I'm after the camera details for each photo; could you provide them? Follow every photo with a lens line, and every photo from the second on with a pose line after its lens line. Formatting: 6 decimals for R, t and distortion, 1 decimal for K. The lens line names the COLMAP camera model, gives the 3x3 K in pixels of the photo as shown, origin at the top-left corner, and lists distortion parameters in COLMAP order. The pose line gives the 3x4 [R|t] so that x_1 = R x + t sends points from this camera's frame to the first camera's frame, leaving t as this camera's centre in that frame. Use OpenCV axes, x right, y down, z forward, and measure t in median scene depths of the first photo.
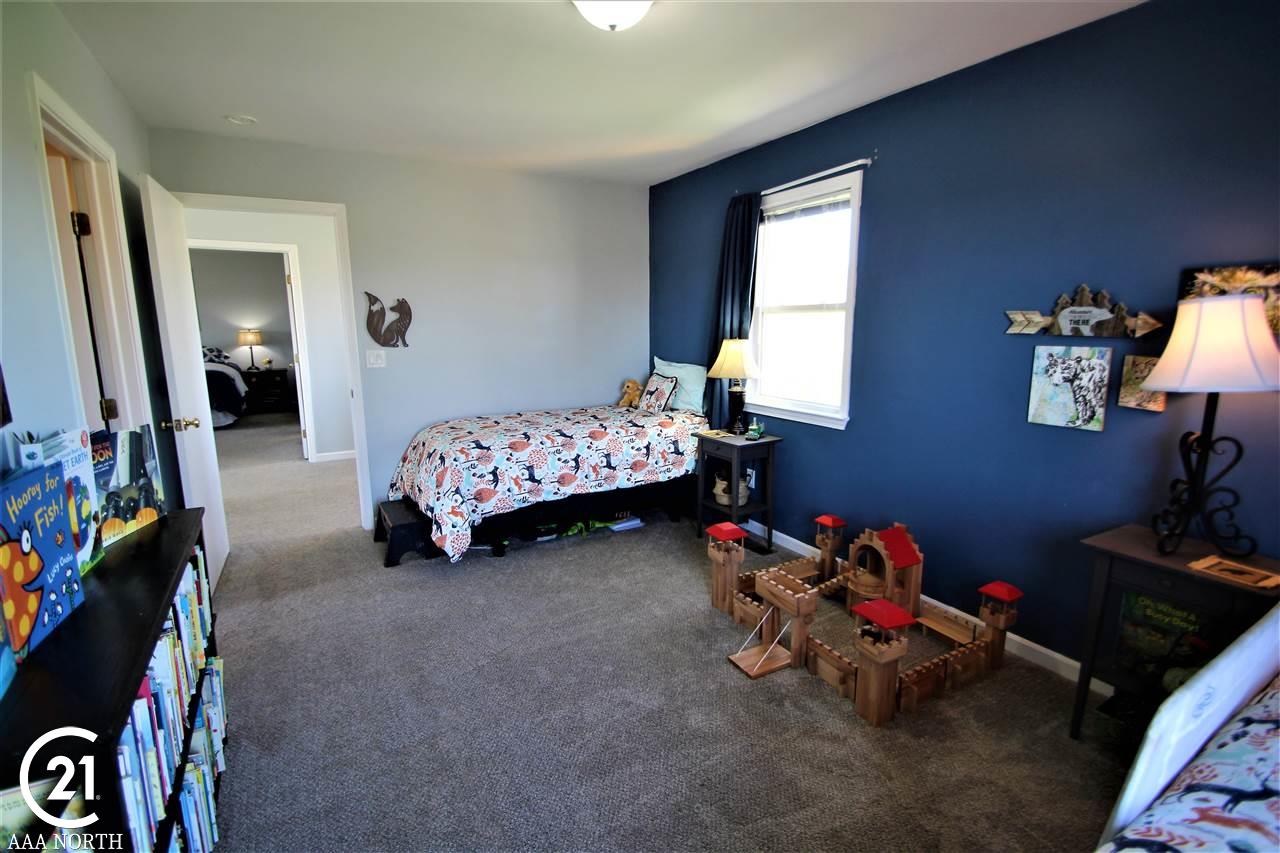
lens RADIAL K [[600.3, 0, 634.8], [0, 600.3, 420.1], [0, 0, 1]] dist [0.000886, -0.000444]
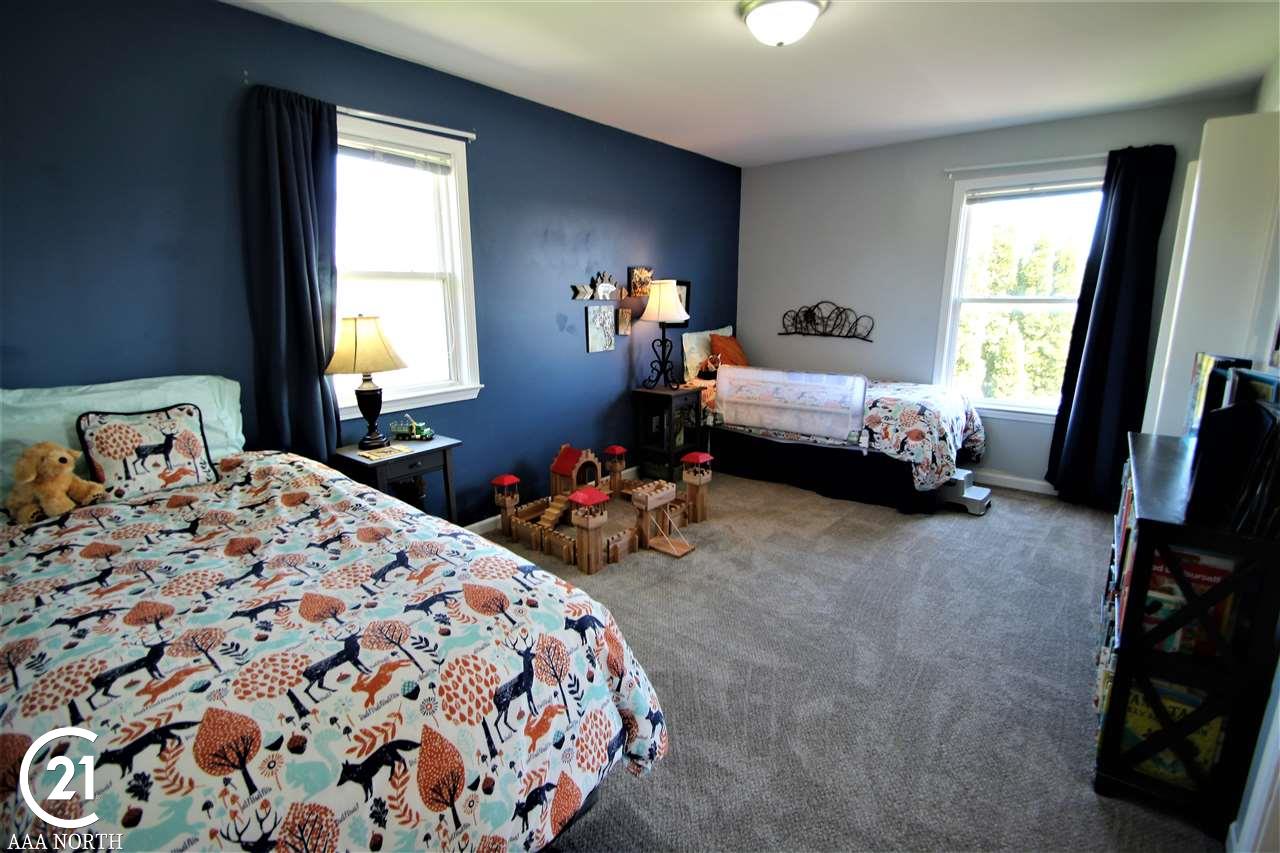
lens RADIAL K [[600.3, 0, 635.5], [0, 600.3, 423.6], [0, 0, 1]] dist [0.000886, -0.000444]
pose [[-0.376354, -0.194255, 0.905882, -0.831604], [0.155818, 0.950573, 0.268574, -0.210360], [-0.913279, 0.242232, -0.327484, 1.310901]]
